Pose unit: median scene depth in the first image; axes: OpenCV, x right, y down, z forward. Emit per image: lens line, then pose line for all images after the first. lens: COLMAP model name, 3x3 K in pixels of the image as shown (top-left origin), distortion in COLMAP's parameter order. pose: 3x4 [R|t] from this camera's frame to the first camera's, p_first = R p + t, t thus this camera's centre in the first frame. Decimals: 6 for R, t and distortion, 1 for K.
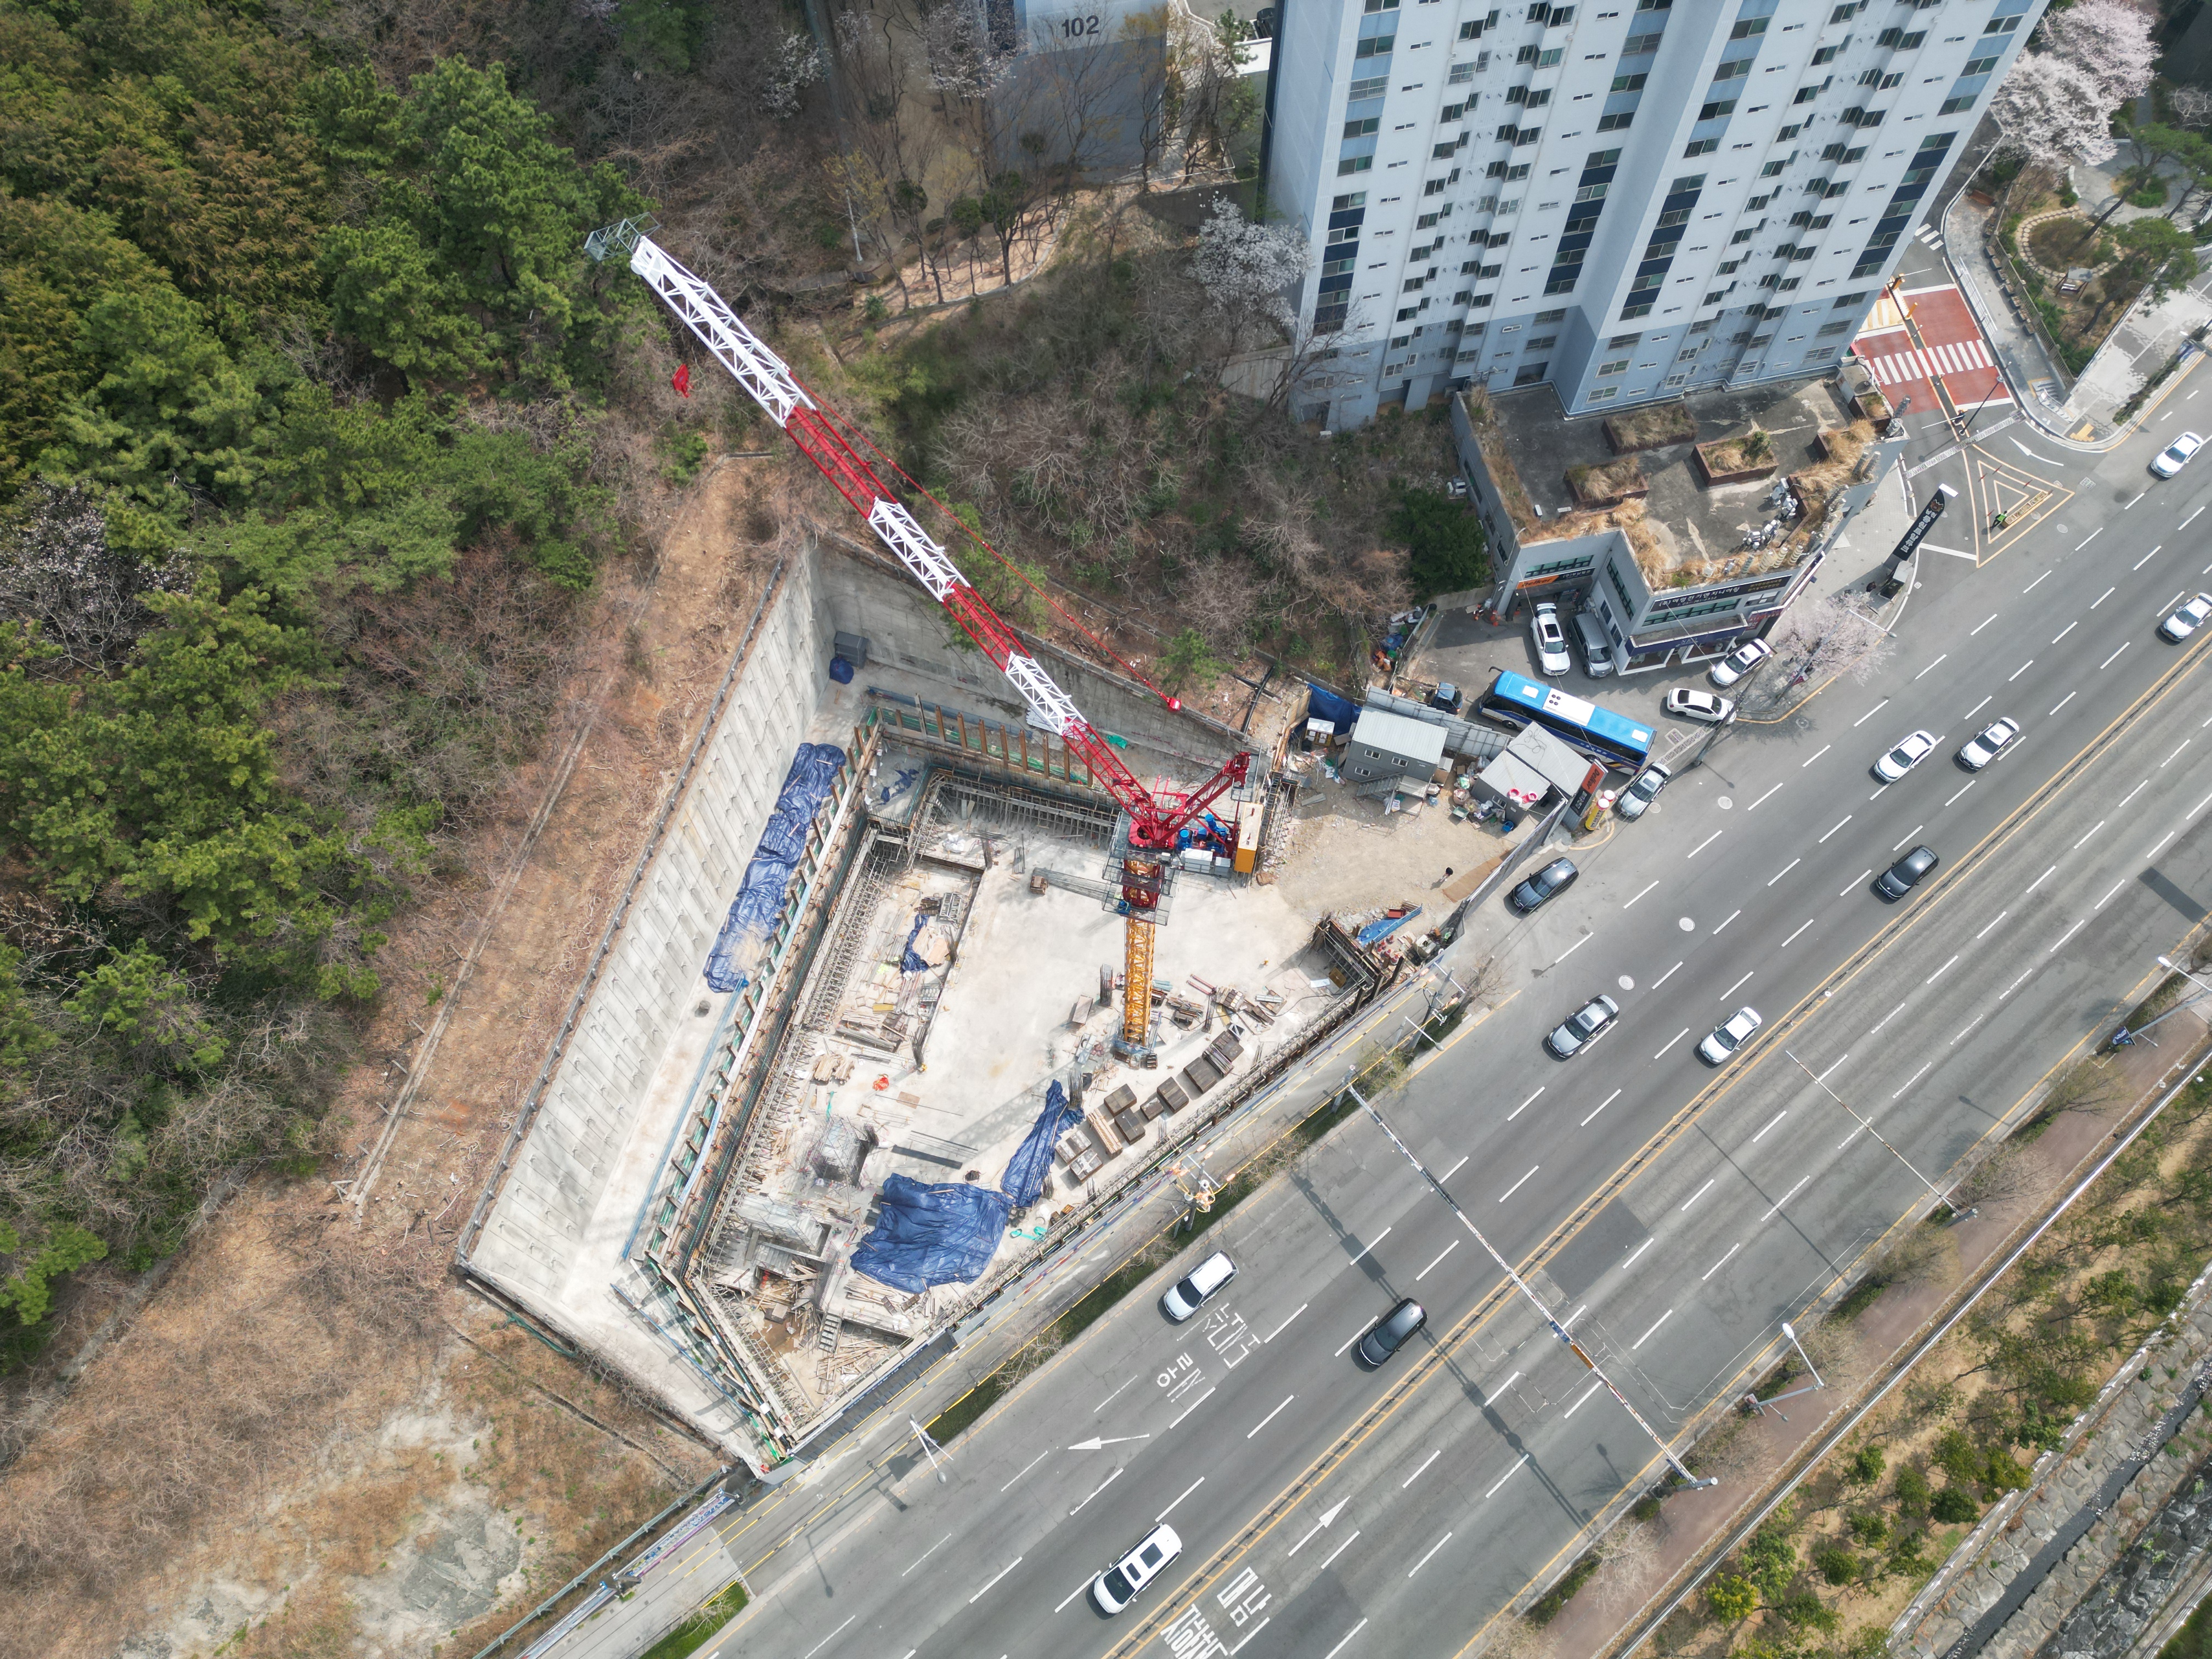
lens RADIAL K [[1535.9, 0, 1098.4], [0, 1535.9, 823.0], [0, 0, 1]] dist [0.081954, -0.071720]
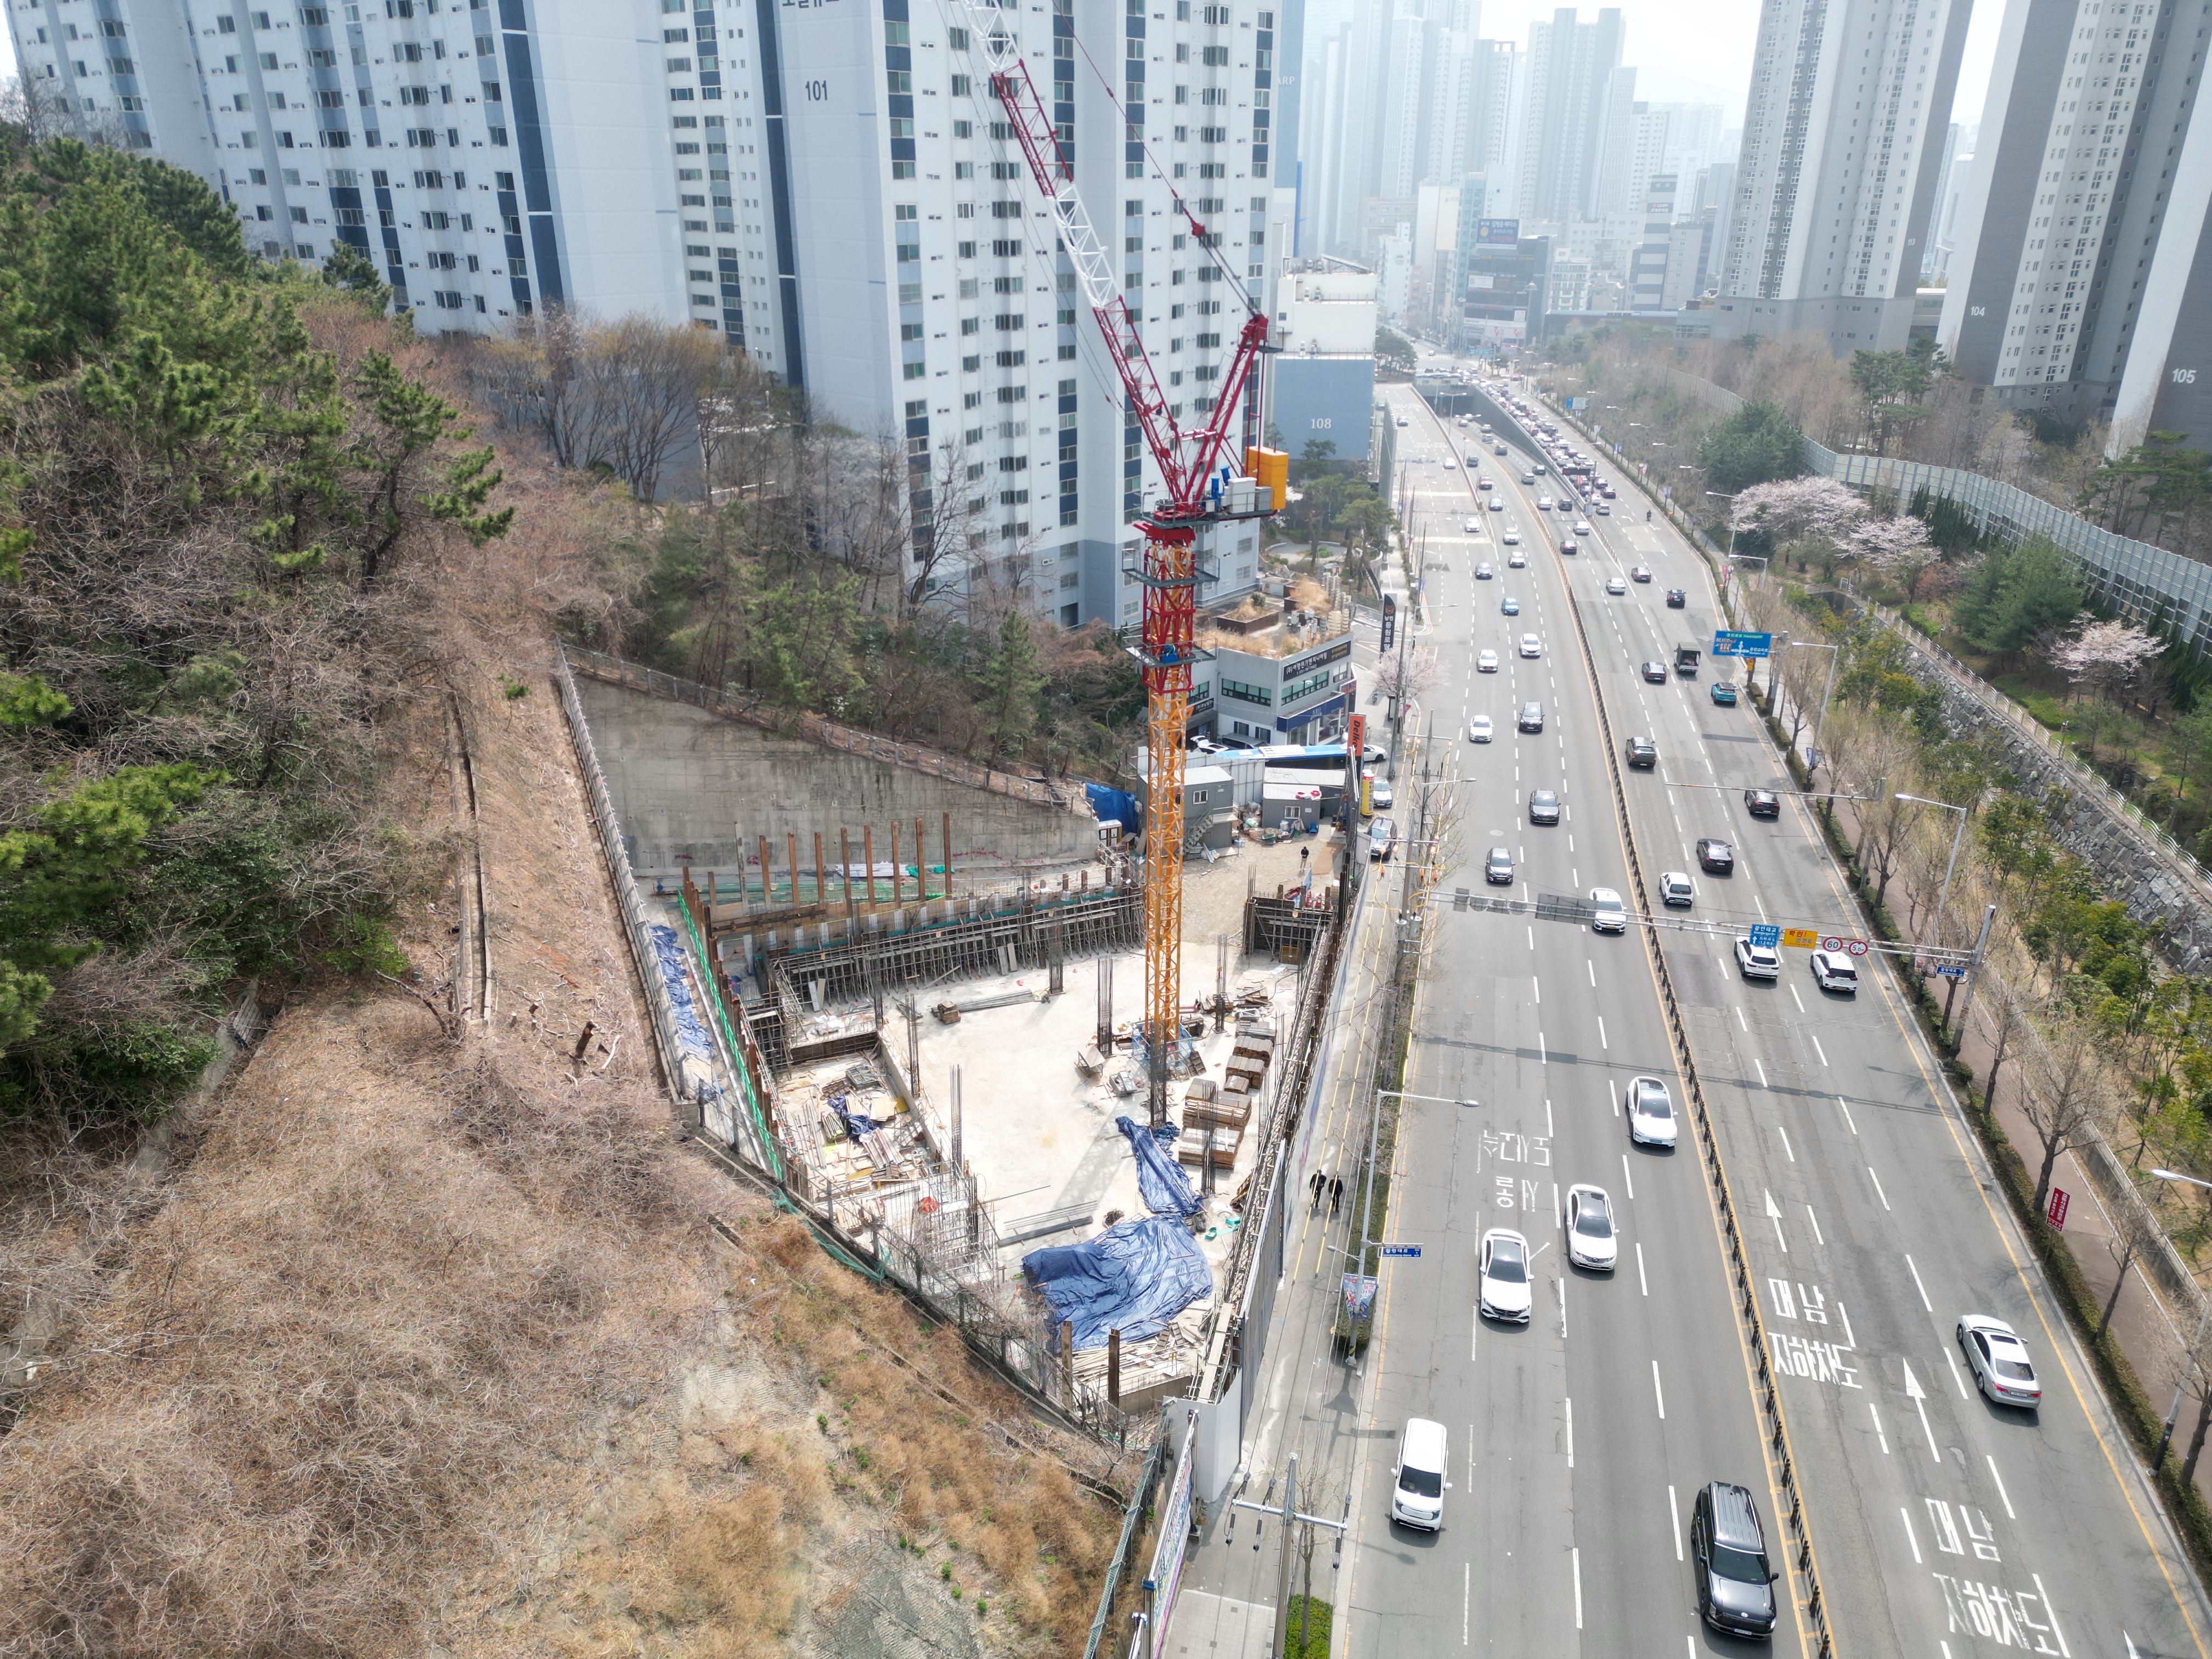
lens RADIAL K [[1535.9, 0, 1107.3], [0, 1535.9, 821.3], [0, 0, 1]] dist [0.081954, -0.071720]
pose [[0.790094, -0.225500, 0.570001, -0.434088], [0.539707, 0.696787, -0.472444, 0.419575], [-0.290633, 0.680909, 0.672232, 0.368574]]
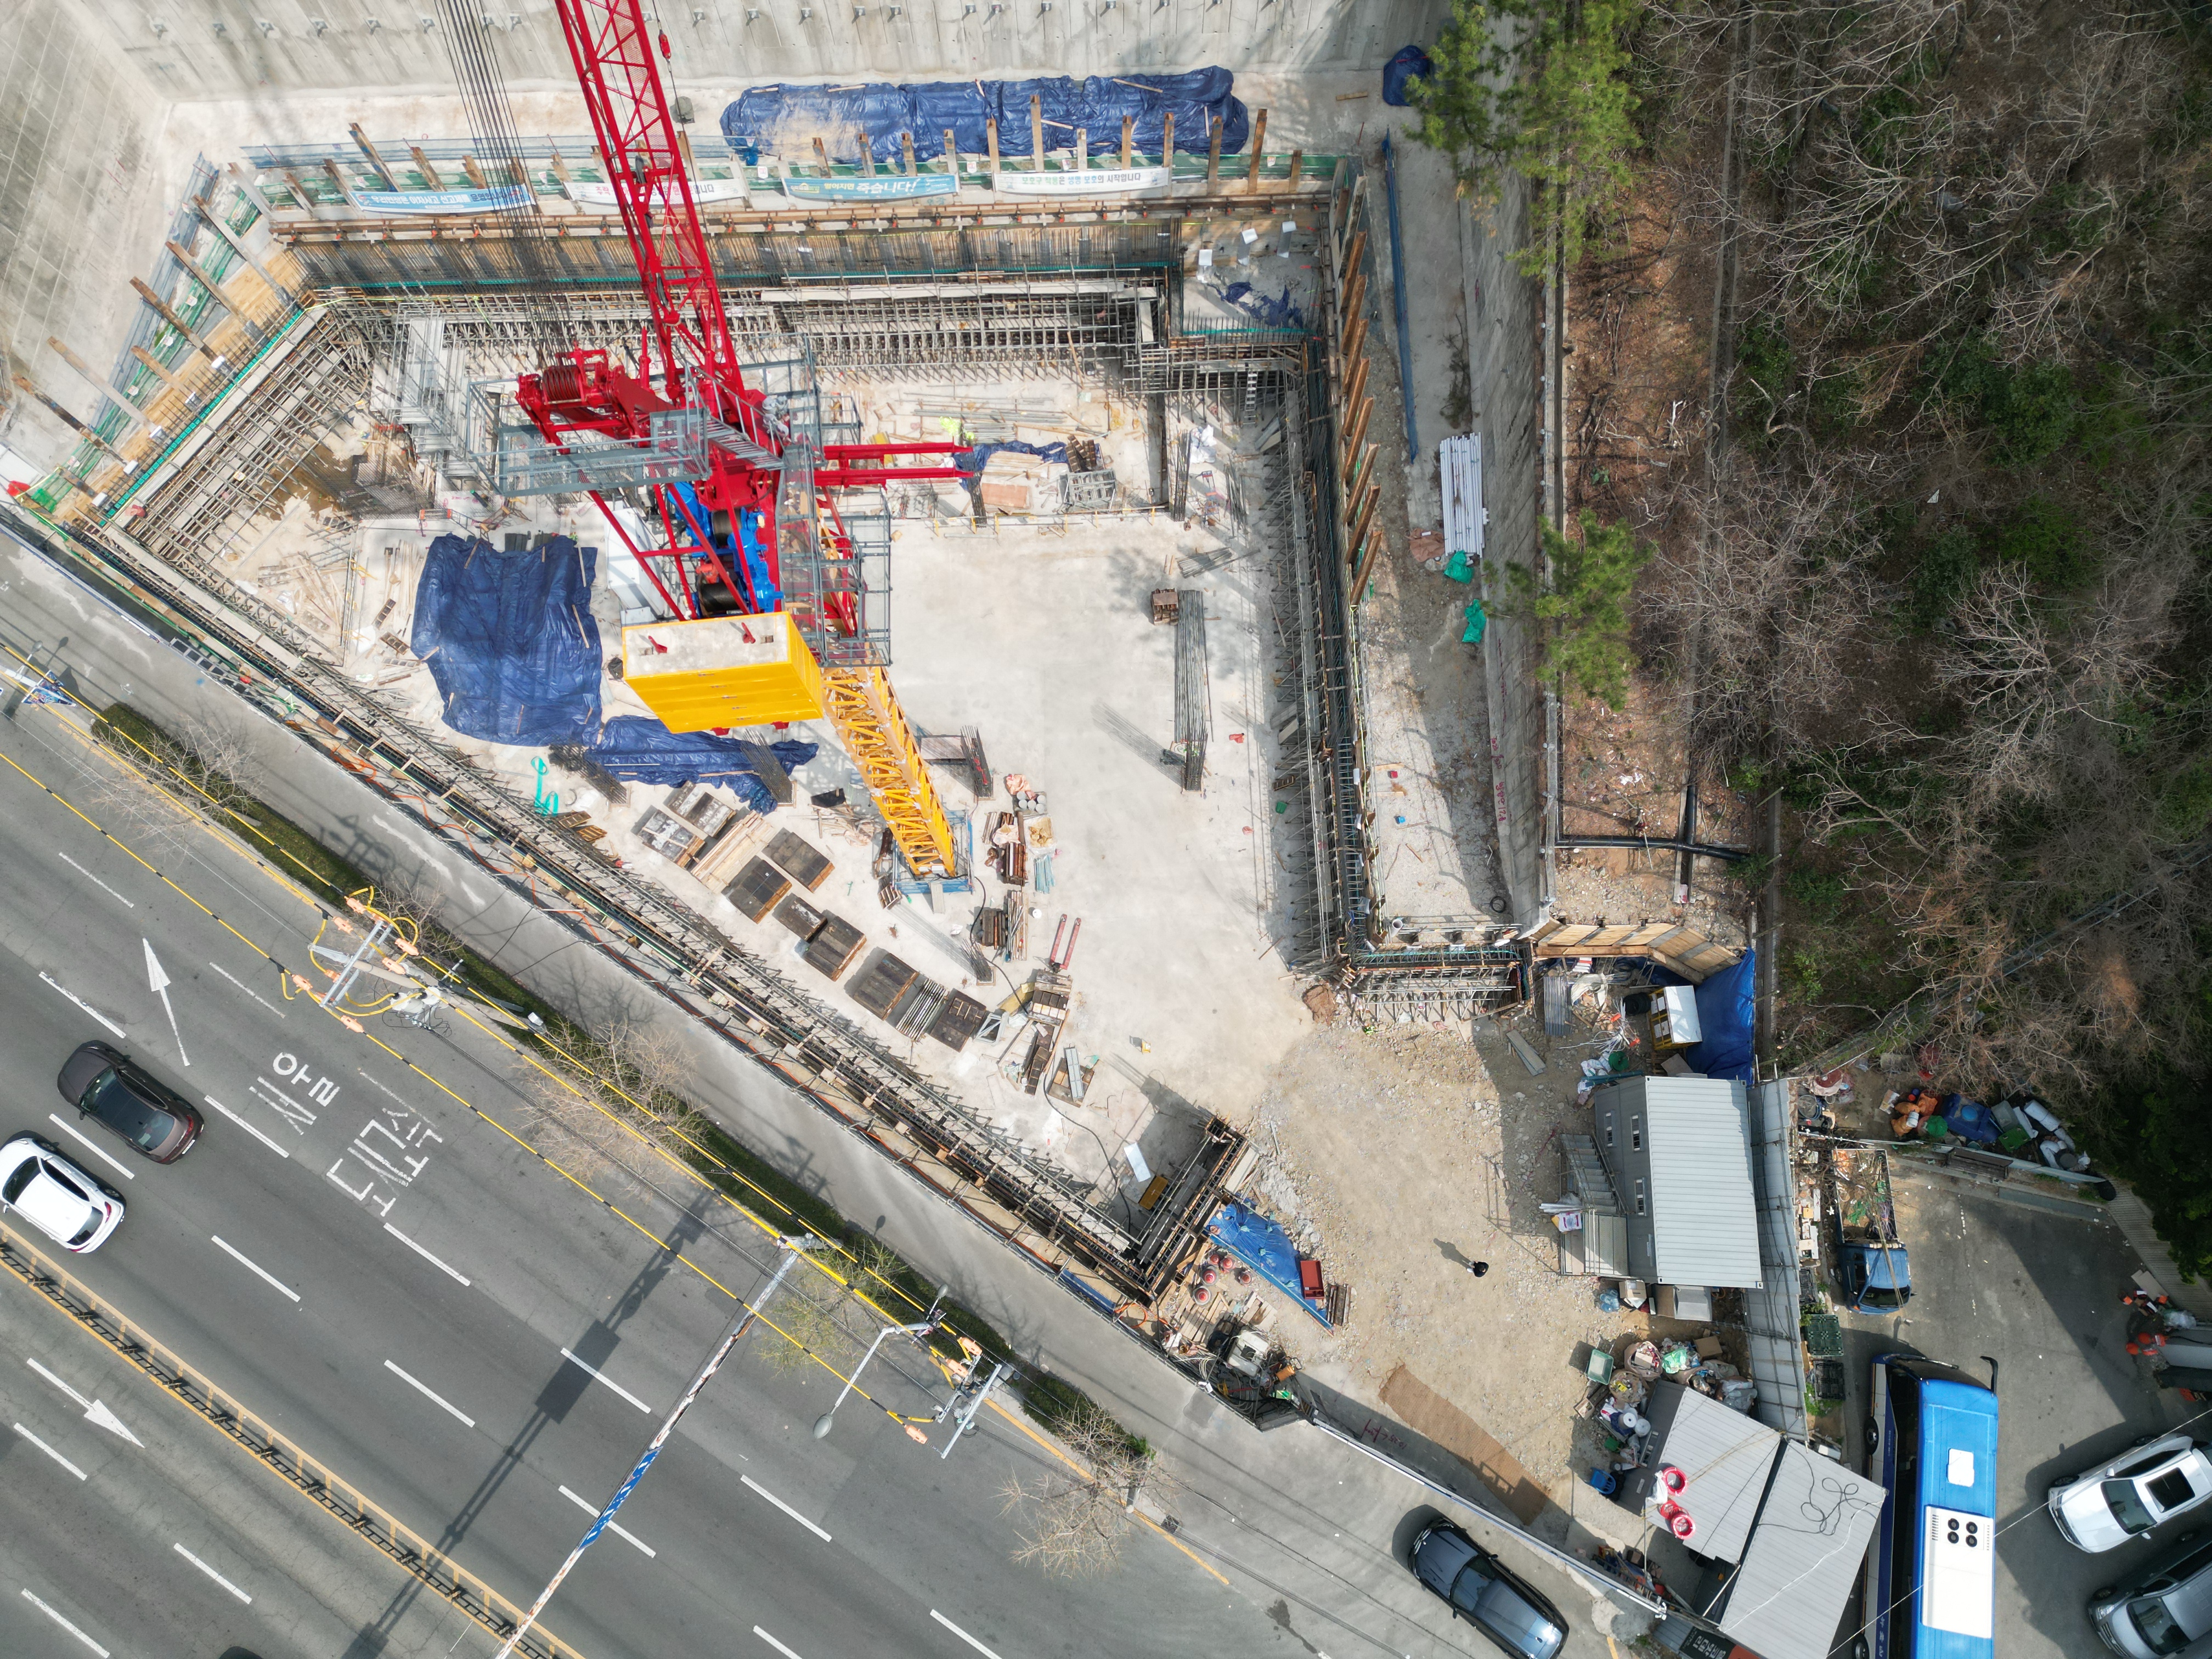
lens RADIAL K [[1535.9, 0, 1097.7], [0, 1535.9, 821.1], [0, 0, 1]] dist [0.081954, -0.071720]
pose [[0.296903, 0.920242, -0.254956, 0.168389], [-0.841432, 0.378361, 0.385792, -0.124615], [0.451488, 0.099986, 0.886658, 0.539115]]
